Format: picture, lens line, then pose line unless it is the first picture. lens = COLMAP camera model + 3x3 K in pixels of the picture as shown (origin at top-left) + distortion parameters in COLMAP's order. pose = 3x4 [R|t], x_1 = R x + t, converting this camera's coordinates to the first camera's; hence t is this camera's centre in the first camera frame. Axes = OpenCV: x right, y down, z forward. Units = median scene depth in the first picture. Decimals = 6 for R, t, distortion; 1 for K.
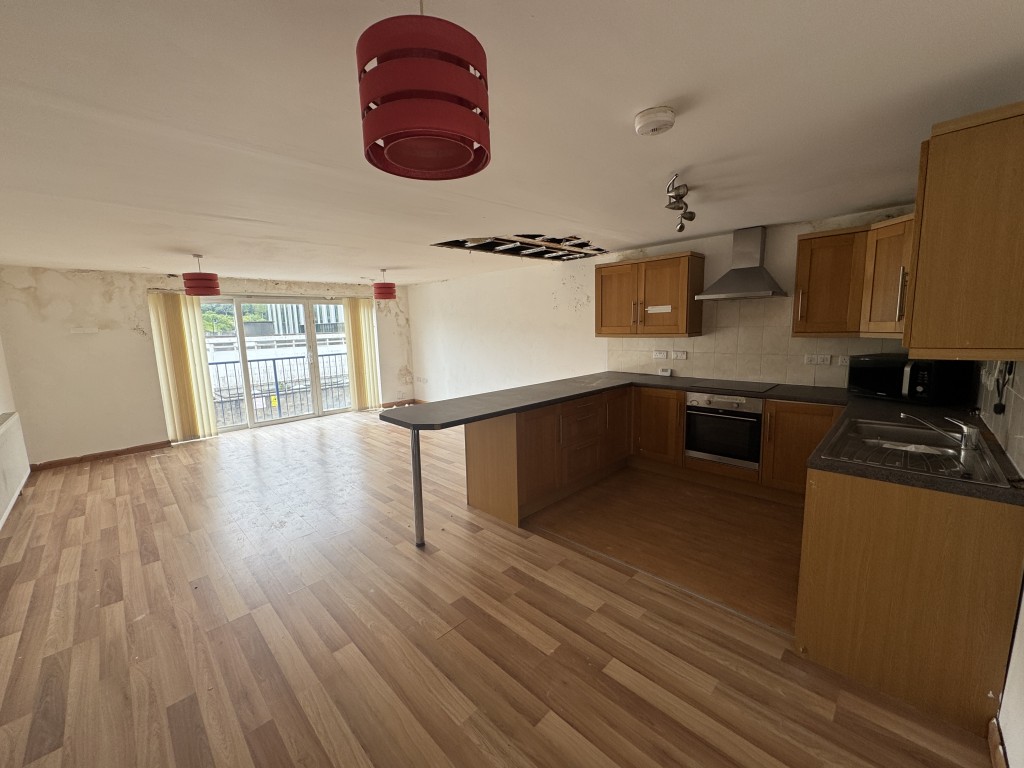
lens RADIAL K [[409.4, 0, 510.9], [0, 409.4, 385.3], [0, 0, 1]] dist [-0.001210, 0.000812]
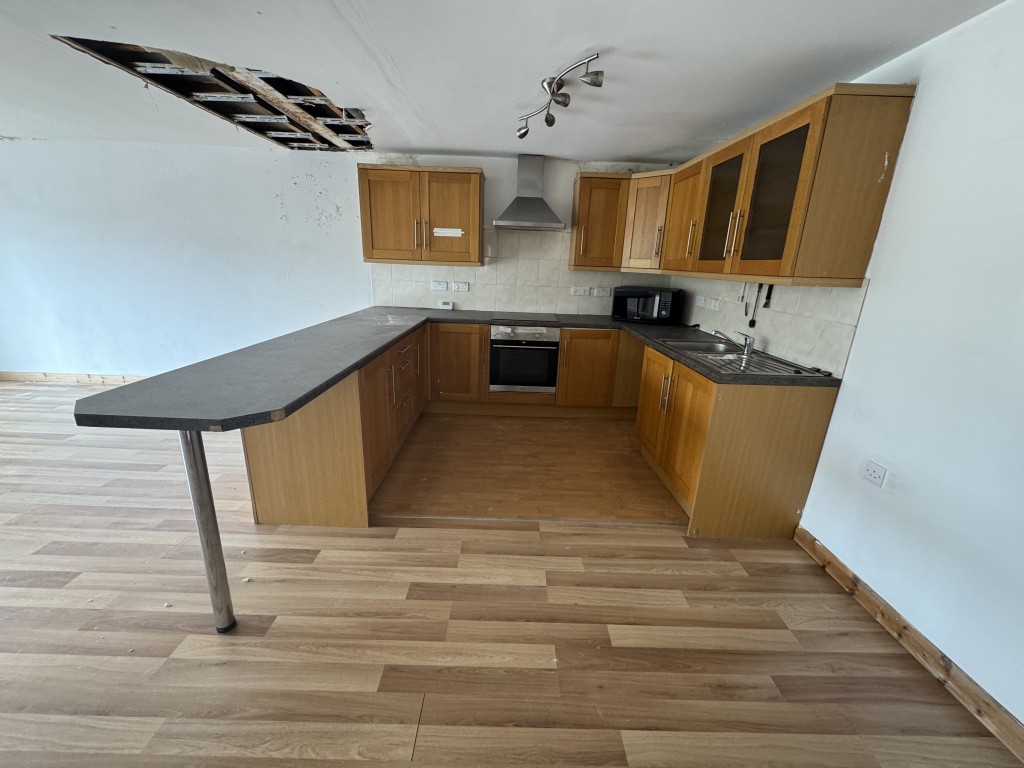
lens RADIAL K [[409.4, 0, 511.0], [0, 409.4, 384.4], [0, 0, 1]] dist [-0.001210, 0.000812]
pose [[0.704344, -0.153796, 0.692998, -0.273033], [0.047427, 0.984262, 0.170232, -0.010624], [-0.708273, -0.087036, 0.700553, 0.352288]]
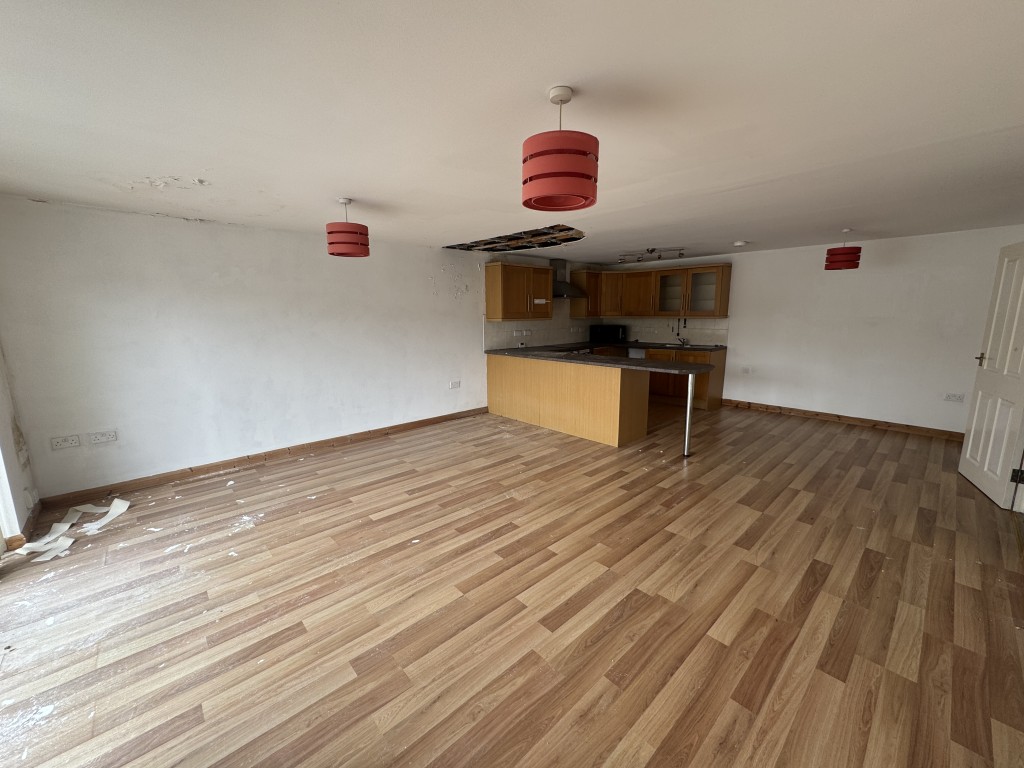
lens RADIAL K [[409.4, 0, 525.8], [0, 409.4, 362.3], [0, 0, 1]] dist [-0.001210, 0.000812]
pose [[0.021161, -0.095707, 0.995185, -1.569736], [0.154110, 0.983823, 0.091337, -0.150919], [-0.987827, 0.151435, 0.035568, 1.396347]]
